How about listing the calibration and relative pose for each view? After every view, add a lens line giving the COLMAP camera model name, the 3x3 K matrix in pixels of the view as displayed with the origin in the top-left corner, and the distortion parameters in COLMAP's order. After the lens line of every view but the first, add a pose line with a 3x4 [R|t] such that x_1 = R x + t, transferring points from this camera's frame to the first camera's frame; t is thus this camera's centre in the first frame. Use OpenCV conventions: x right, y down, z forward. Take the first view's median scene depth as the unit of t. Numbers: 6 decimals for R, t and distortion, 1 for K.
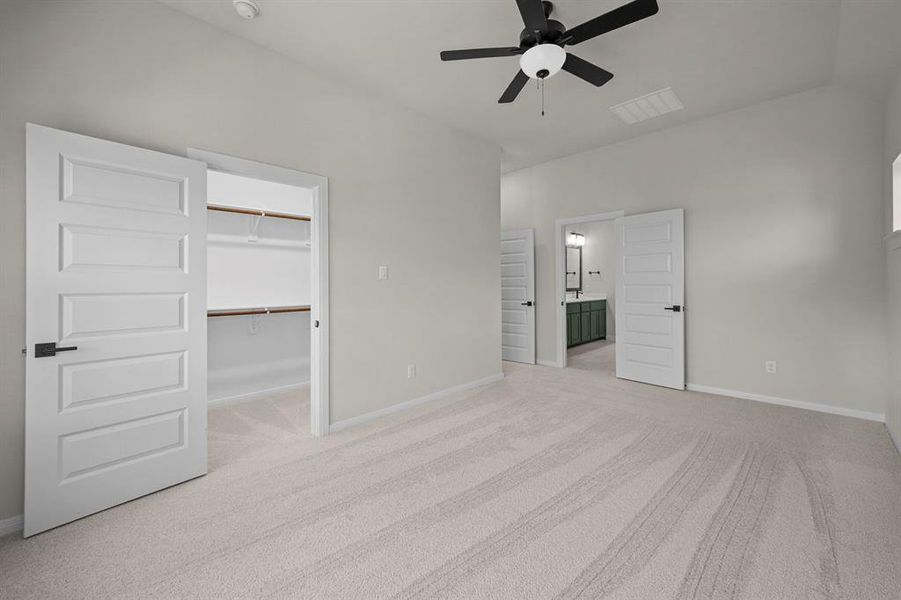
lens RADIAL K [[357.6, 0, 456.7], [0, 357.6, 285.9], [0, 0, 1]] dist [0.000155, -0.000198]
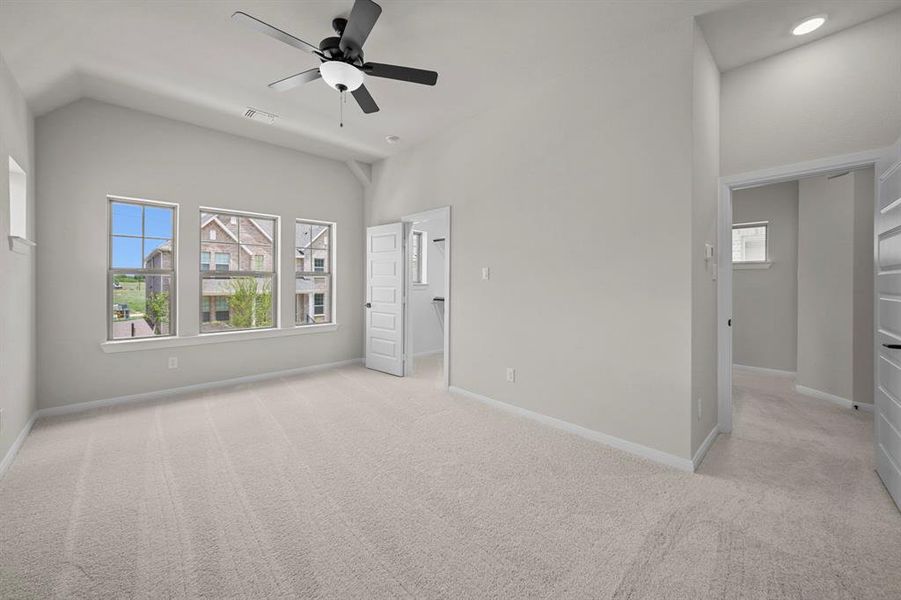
lens RADIAL K [[357.6, 0, 456.7], [0, 357.6, 285.9], [0, 0, 1]] dist [0.000155, -0.000198]
pose [[-0.036494, 0.002491, -0.999331, 1.019006], [-0.019629, 0.999802, 0.003209, 0.000283], [0.999141, 0.019733, -0.036438, 1.079235]]
